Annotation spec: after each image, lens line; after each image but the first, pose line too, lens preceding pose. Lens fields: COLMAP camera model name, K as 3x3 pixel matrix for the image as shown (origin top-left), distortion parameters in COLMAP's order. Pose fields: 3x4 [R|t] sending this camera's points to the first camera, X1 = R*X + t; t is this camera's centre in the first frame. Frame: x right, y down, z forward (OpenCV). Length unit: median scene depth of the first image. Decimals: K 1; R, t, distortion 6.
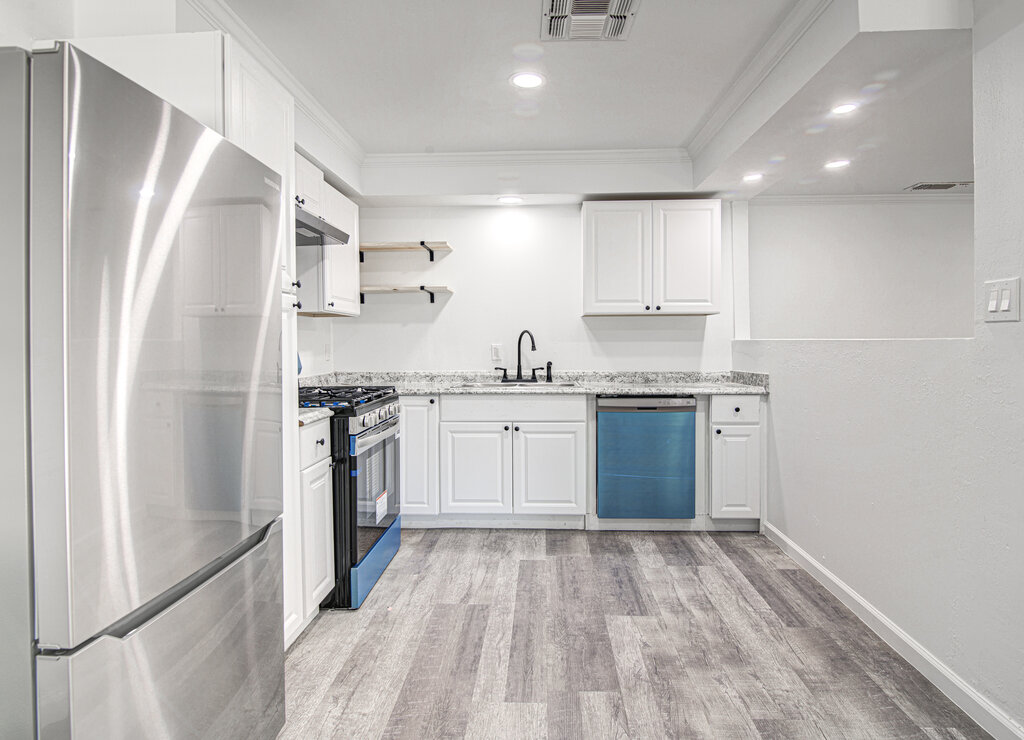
lens RADIAL K [[568.5, 0, 528.7], [0, 568.5, 347.9], [0, 0, 1]] dist [-0.022291, 0.001334]
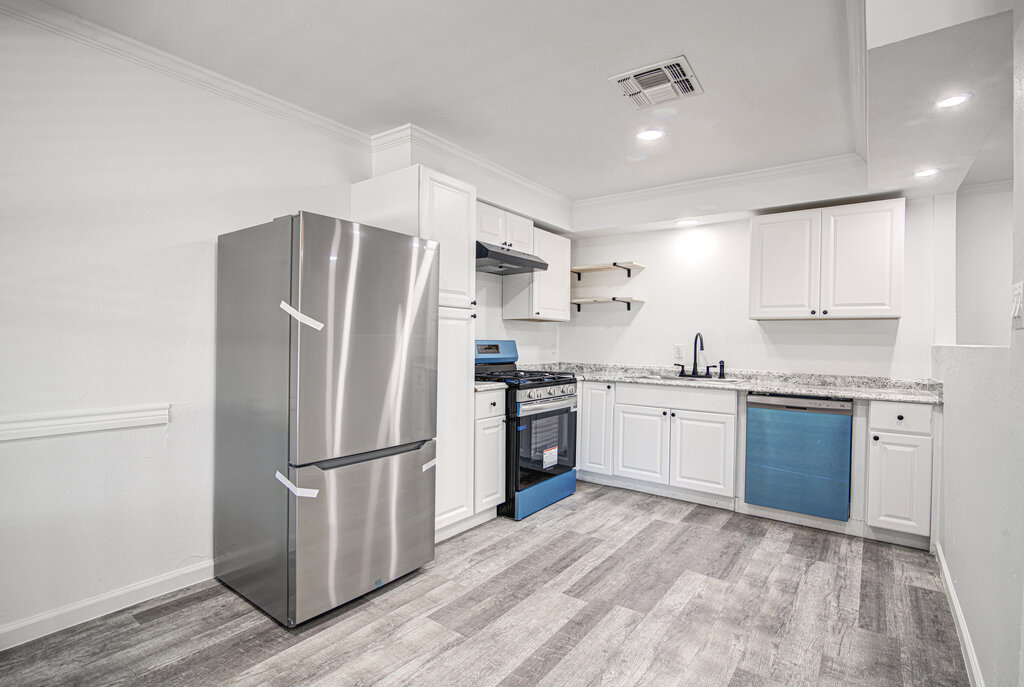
lens RADIAL K [[496.7, 0, 511.5], [0, 496.7, 344.8], [0, 0, 1]] dist [-0.021850, -0.000447]
pose [[0.821919, 0.022605, -0.569156, 0.302420], [-0.024724, 0.999686, 0.004000, -0.001438], [0.569068, 0.010784, 0.822220, -0.059539]]
